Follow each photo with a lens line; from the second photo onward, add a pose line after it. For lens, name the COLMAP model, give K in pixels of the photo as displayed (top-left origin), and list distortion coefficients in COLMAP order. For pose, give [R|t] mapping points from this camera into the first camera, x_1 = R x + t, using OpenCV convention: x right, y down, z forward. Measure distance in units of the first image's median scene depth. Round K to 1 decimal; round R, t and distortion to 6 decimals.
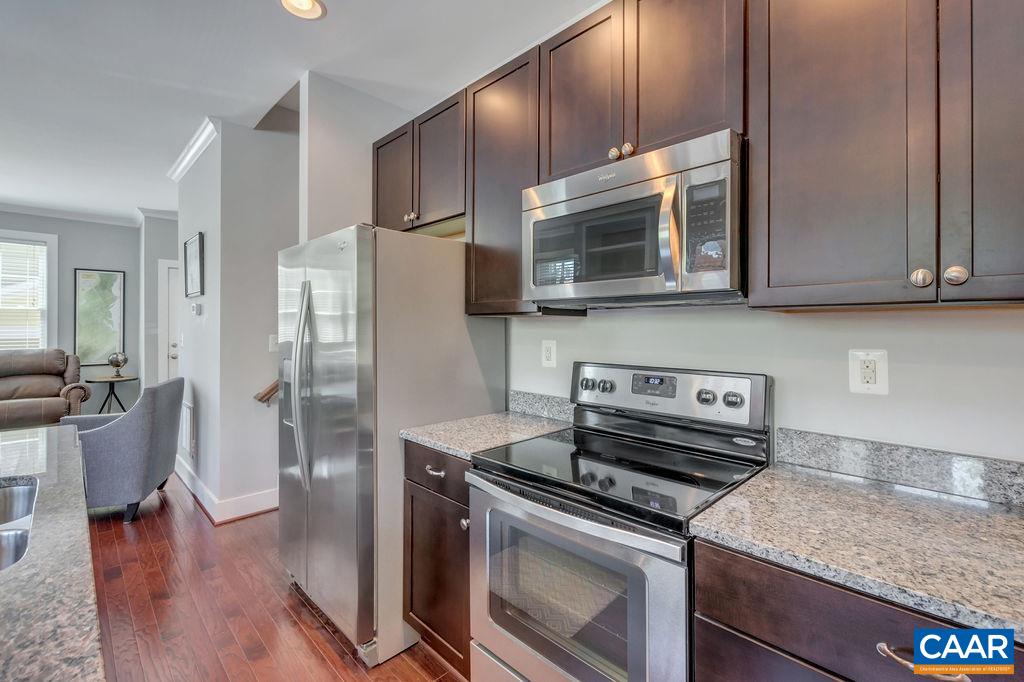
lens RADIAL K [[454.6, 0, 515.9], [0, 454.6, 321.8], [0, 0, 1]] dist [0.003911, -0.001335]
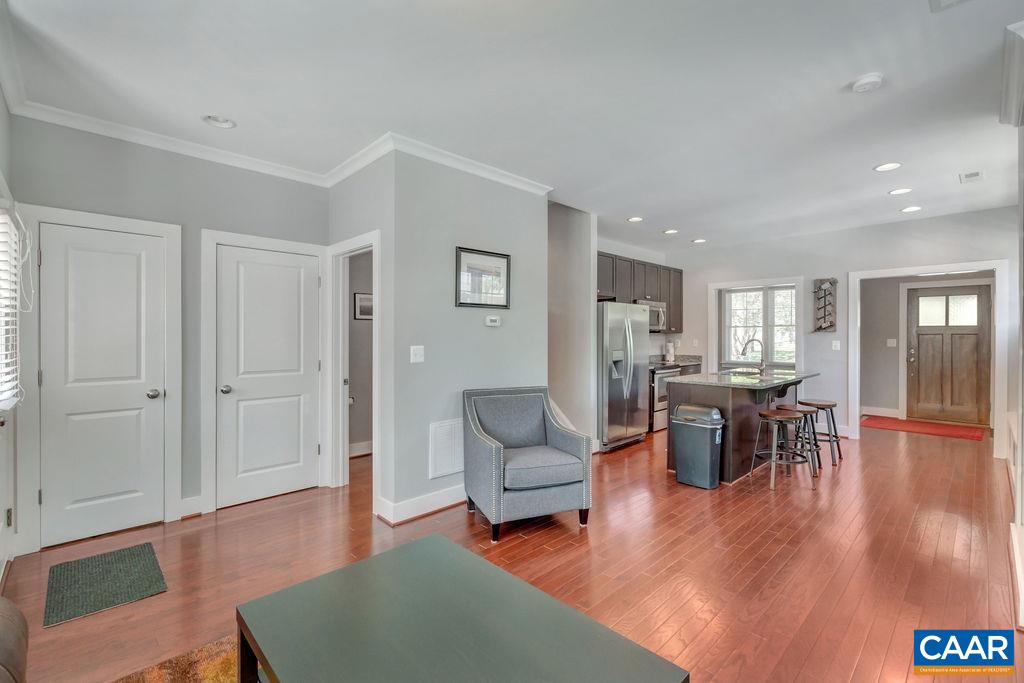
lens RADIAL K [[454.6, 0, 514.2], [0, 454.6, 336.8], [0, 0, 1]] dist [0.003911, -0.001335]
pose [[0.008822, -0.004450, 0.999951, -1.333233], [-0.009559, 0.999944, 0.004534, 0.003951], [-0.999915, -0.009598, 0.008779, 0.705729]]
